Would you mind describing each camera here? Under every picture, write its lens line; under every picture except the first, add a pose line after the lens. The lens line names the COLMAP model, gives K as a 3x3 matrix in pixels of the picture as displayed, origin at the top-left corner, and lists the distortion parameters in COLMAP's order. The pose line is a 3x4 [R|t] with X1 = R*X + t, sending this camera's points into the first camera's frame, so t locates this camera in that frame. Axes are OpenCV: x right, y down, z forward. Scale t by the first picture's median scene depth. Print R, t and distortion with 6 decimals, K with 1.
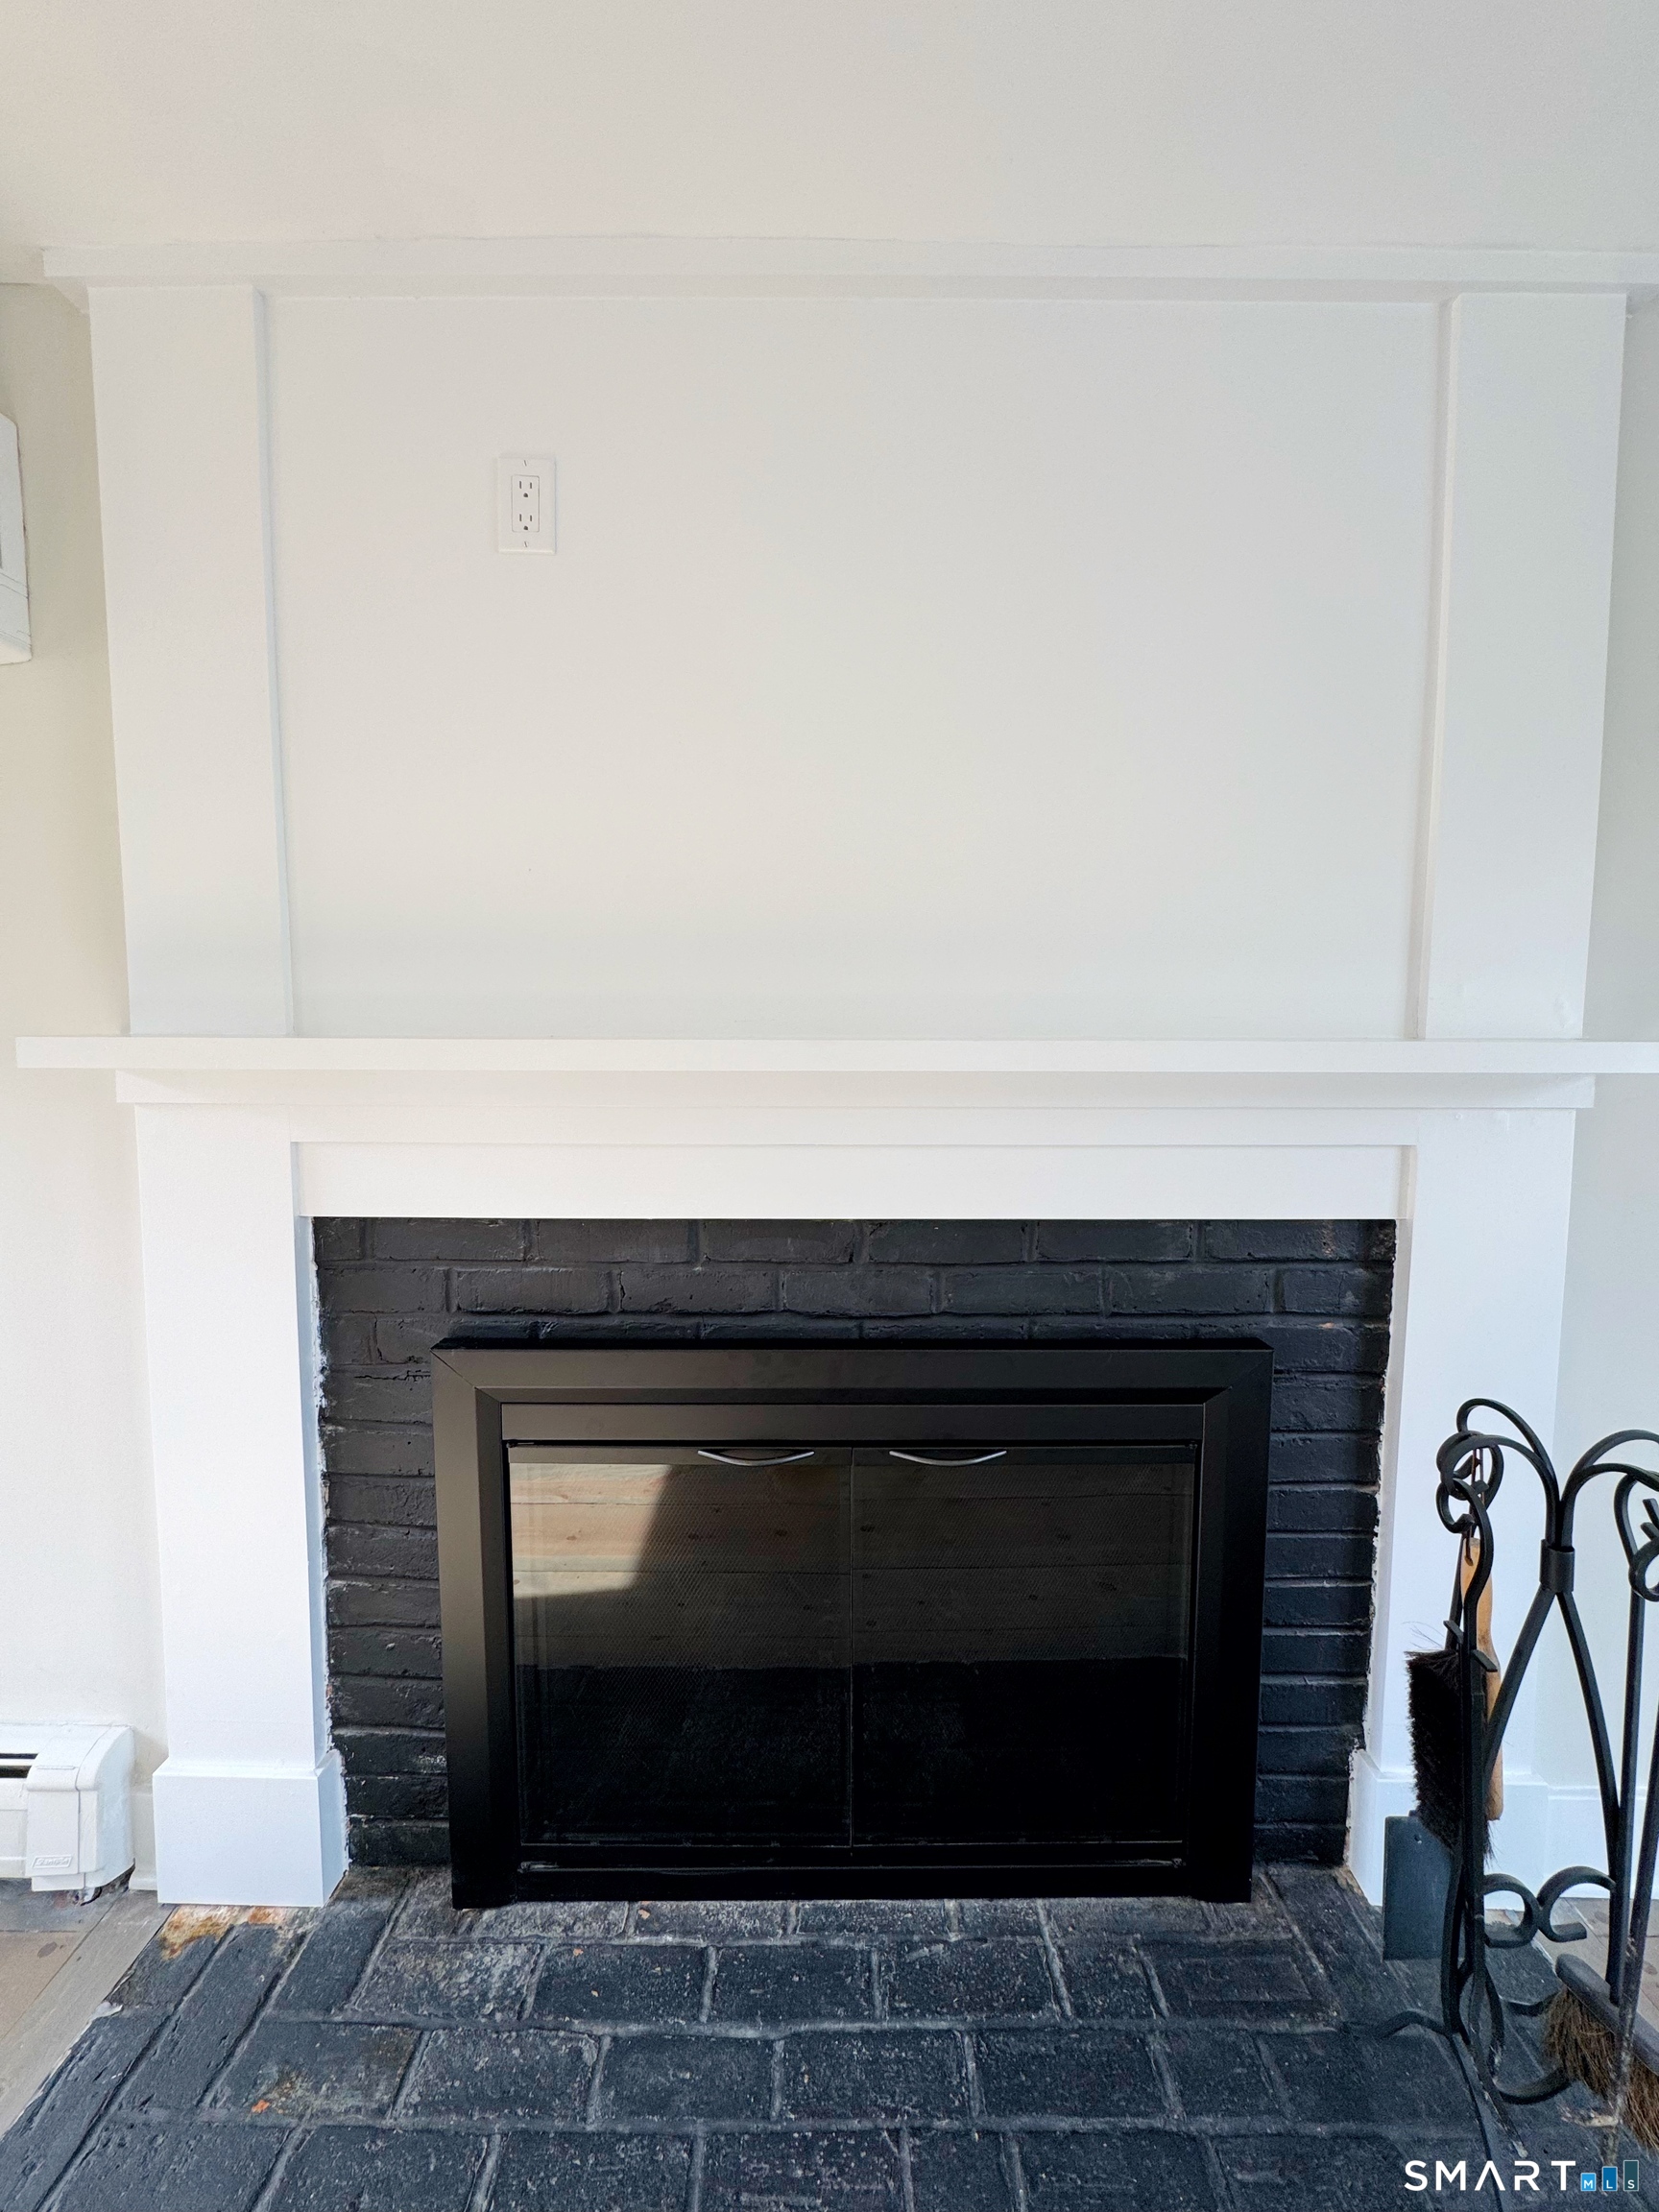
lens RADIAL K [[884.2, 0, 823.8], [0, 884.2, 1103.3], [0, 0, 1]] dist [-0.002855, 0.000467]
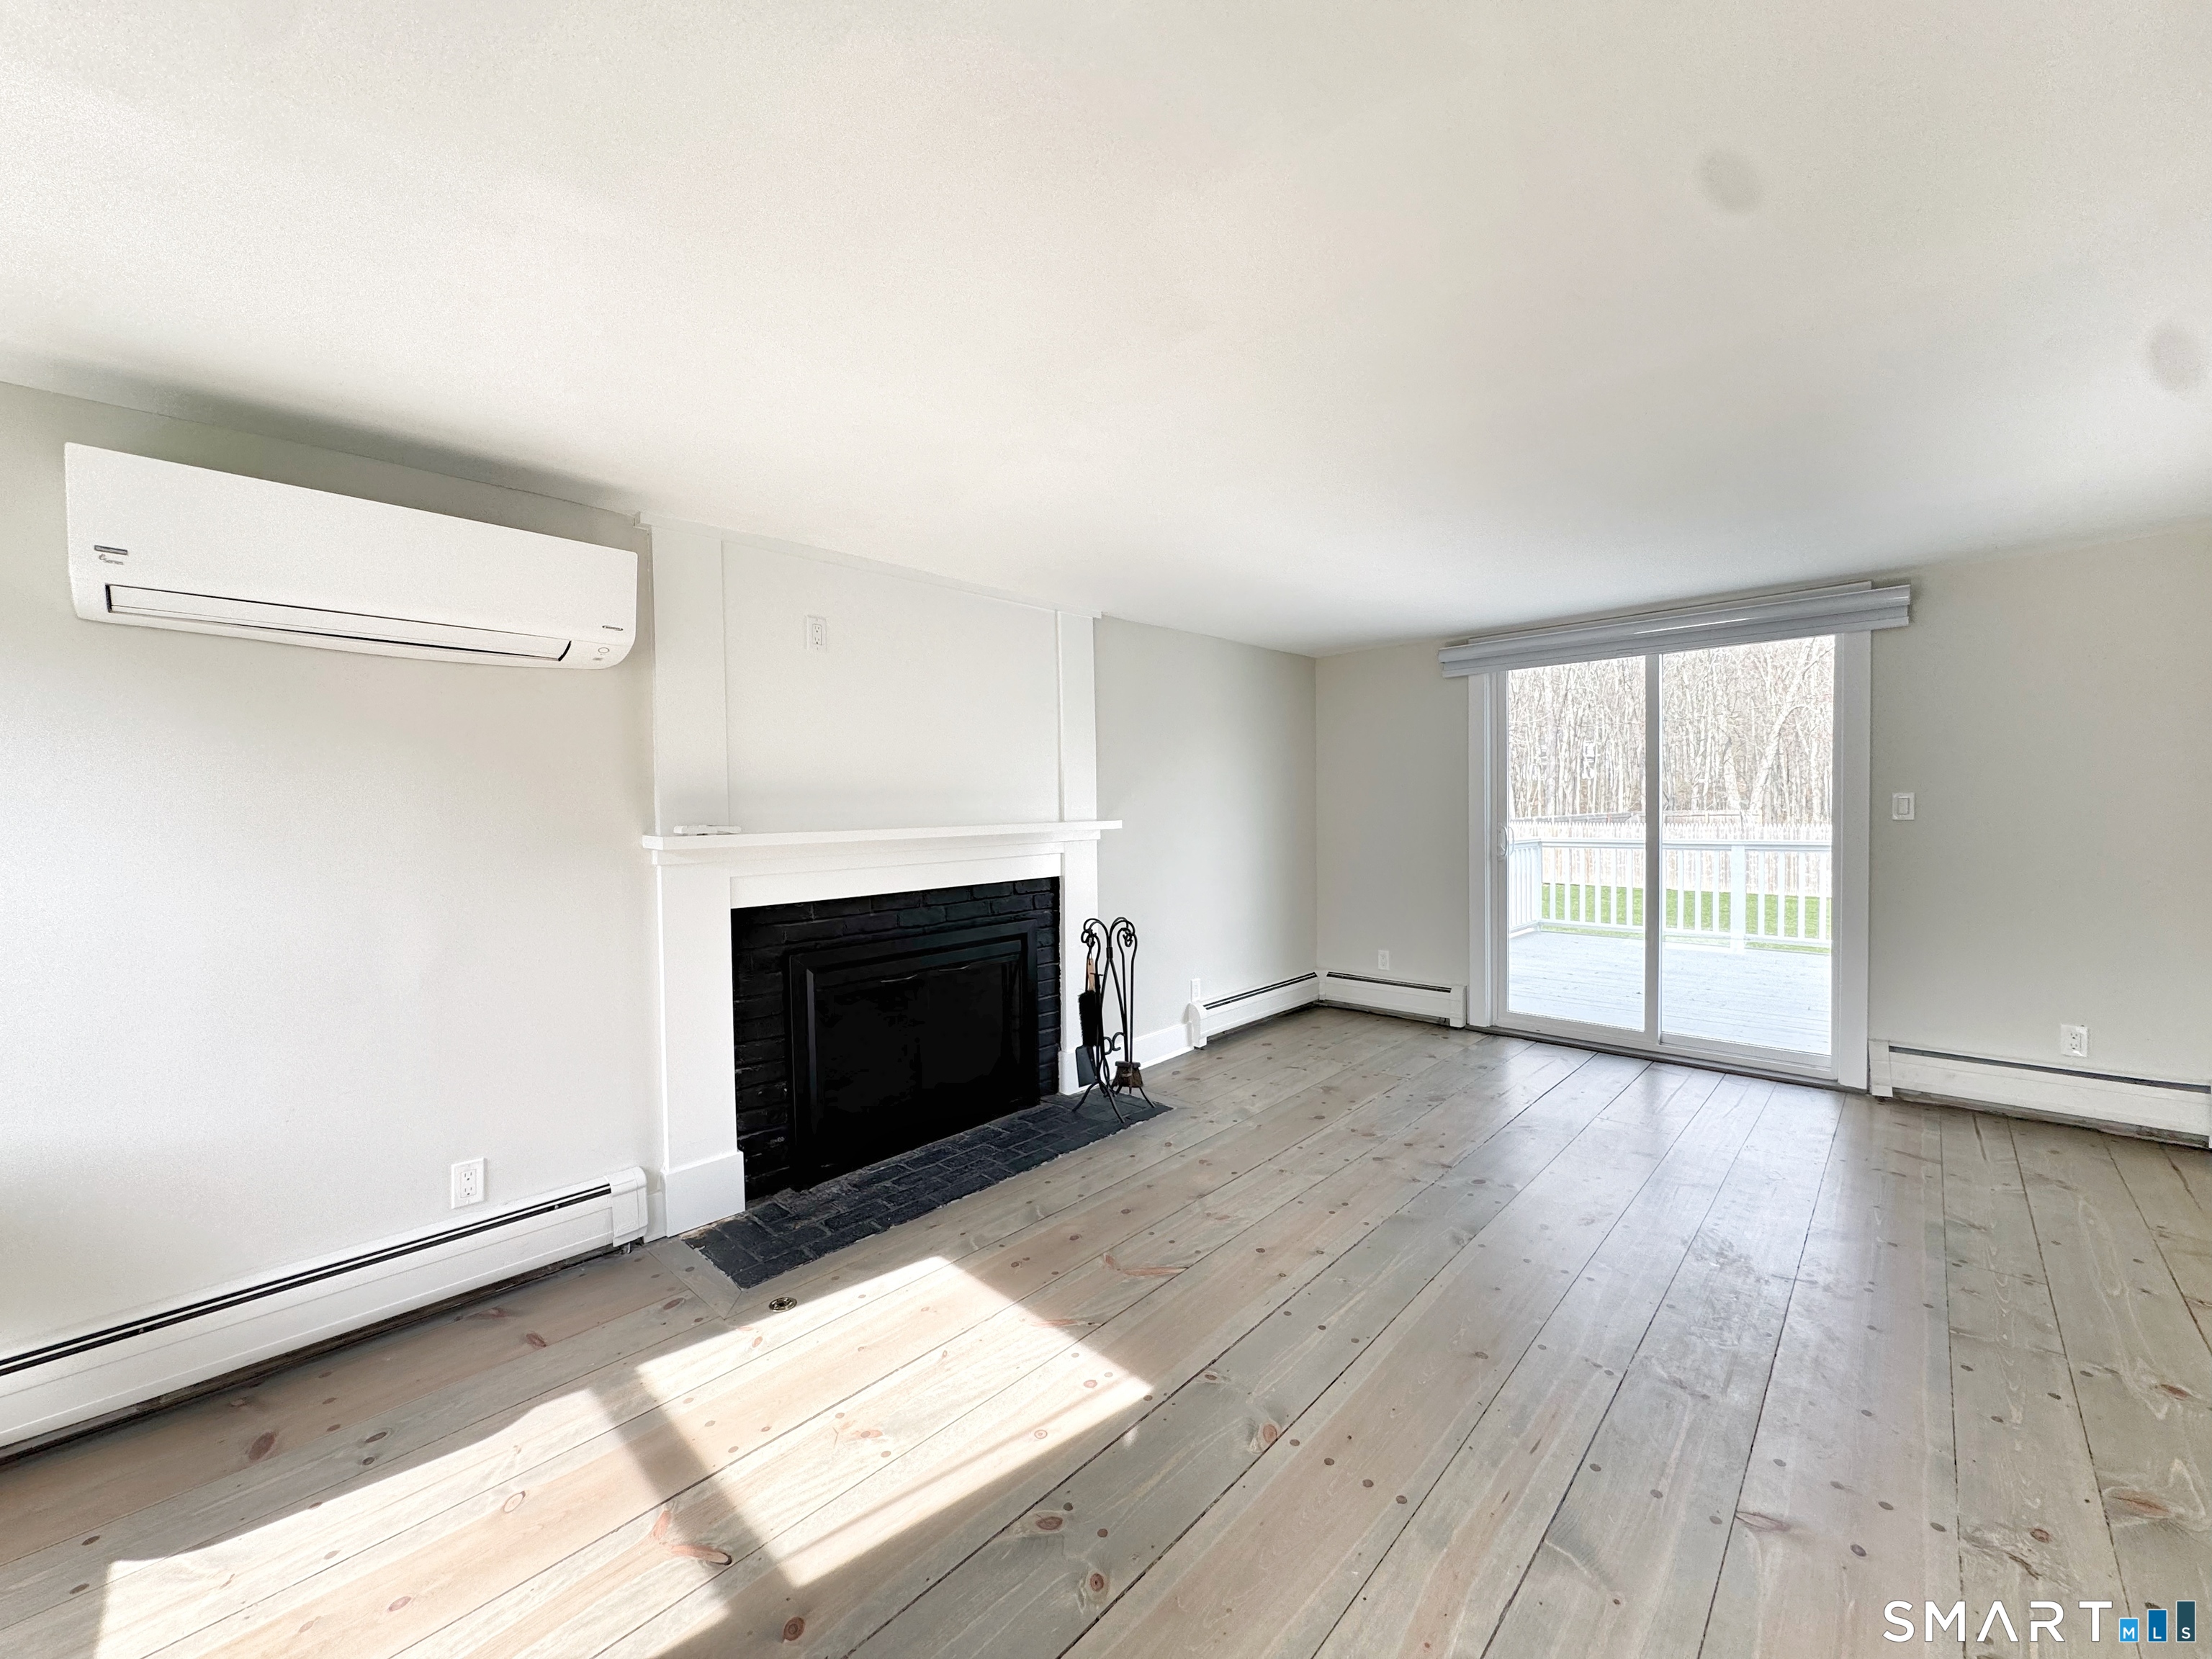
lens RADIAL K [[884.2, 0, 1112.1], [0, 884.2, 824.8], [0, 0, 1]] dist [-0.002855, 0.000467]
pose [[0.670973, -0.030549, 0.740852, -1.635693], [0.072080, 0.997106, -0.024165, 0.033479], [-0.737970, 0.069615, 0.671233, -1.348347]]
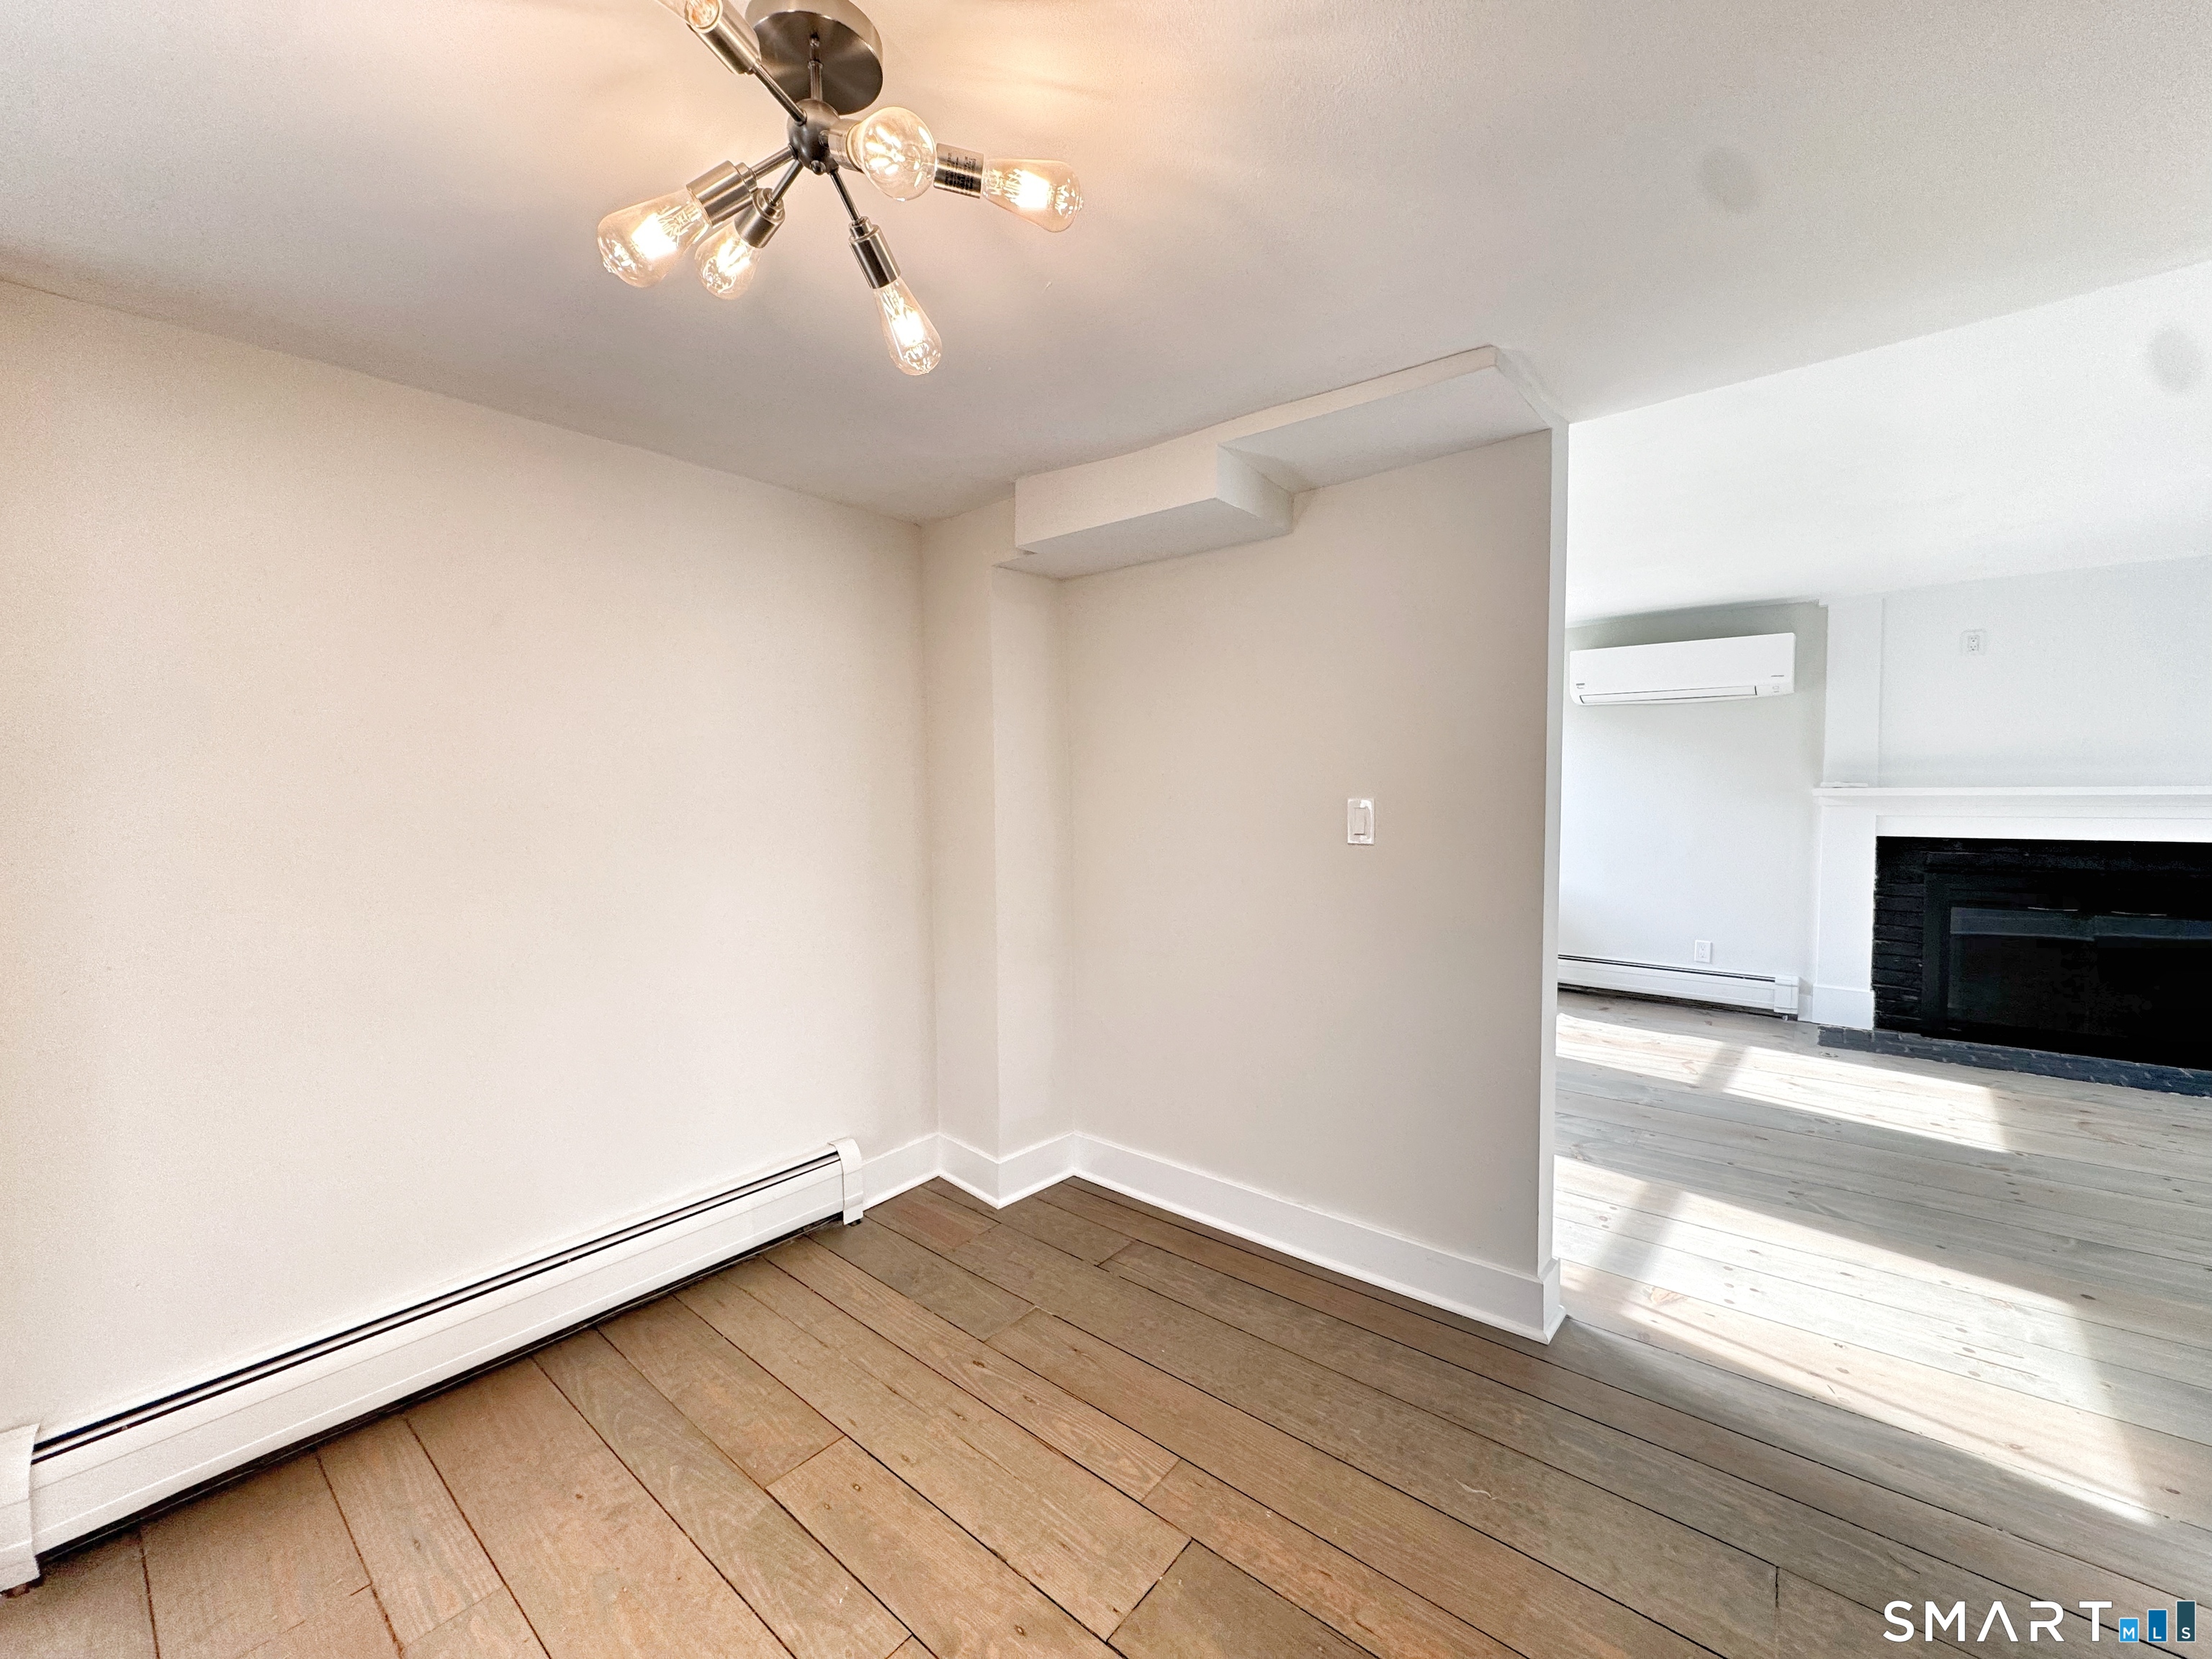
lens RADIAL K [[884.2, 0, 1108.1], [0, 884.2, 826.0], [0, 0, 1]] dist [-0.002855, 0.000467]
pose [[0.773131, 0.020271, -0.633923, -0.727049], [-0.042784, 0.998879, -0.020237, 0.294221], [0.632802, 0.042768, 0.773132, -3.842989]]
